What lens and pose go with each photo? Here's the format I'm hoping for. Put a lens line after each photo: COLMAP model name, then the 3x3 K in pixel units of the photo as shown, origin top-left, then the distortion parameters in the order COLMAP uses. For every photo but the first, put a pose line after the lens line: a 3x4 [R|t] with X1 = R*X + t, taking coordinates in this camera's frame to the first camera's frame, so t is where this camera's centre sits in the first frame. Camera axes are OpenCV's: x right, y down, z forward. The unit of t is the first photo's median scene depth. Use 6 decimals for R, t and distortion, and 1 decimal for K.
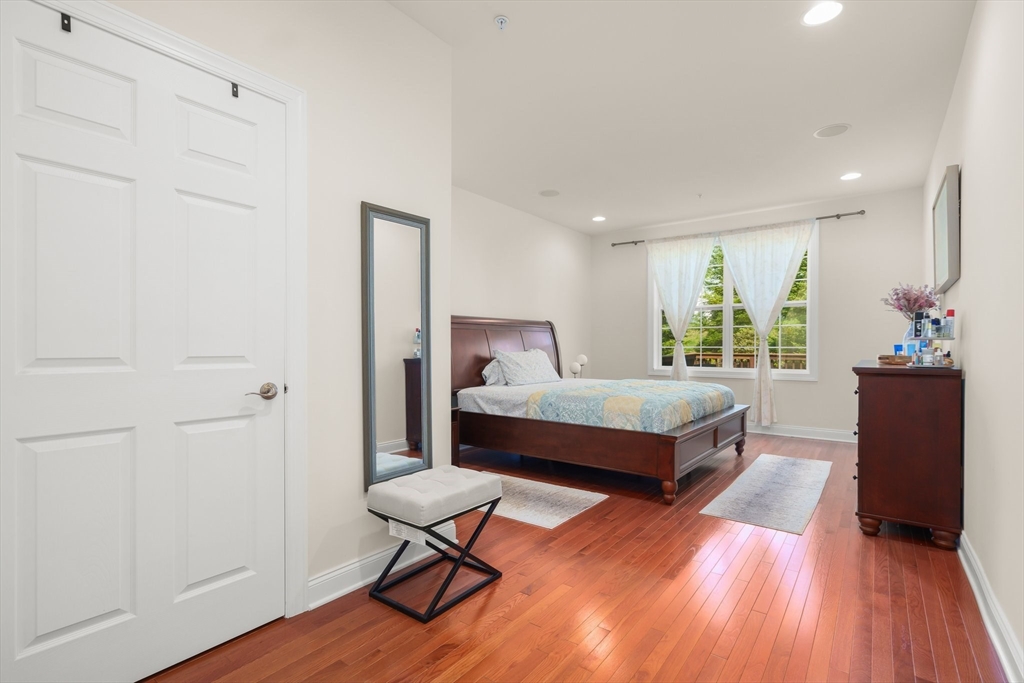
lens RADIAL K [[478.8, 0, 513.7], [0, 478.8, 342.9], [0, 0, 1]] dist [0.000591, 0.000757]
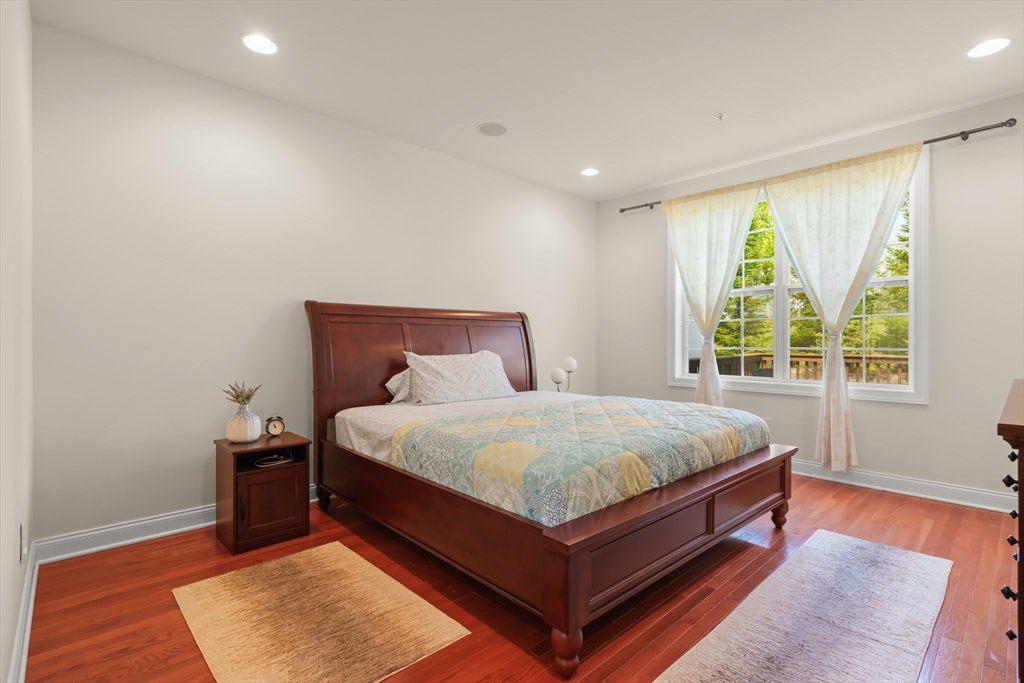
lens RADIAL K [[478.8, 0, 509.1], [0, 478.8, 335.5], [0, 0, 1]] dist [0.000591, 0.000757]
pose [[0.985195, -0.001320, -0.171433, 0.232221], [0.000002, 0.999970, -0.007690, -0.005483], [0.171438, 0.007576, 0.985166, 0.332010]]
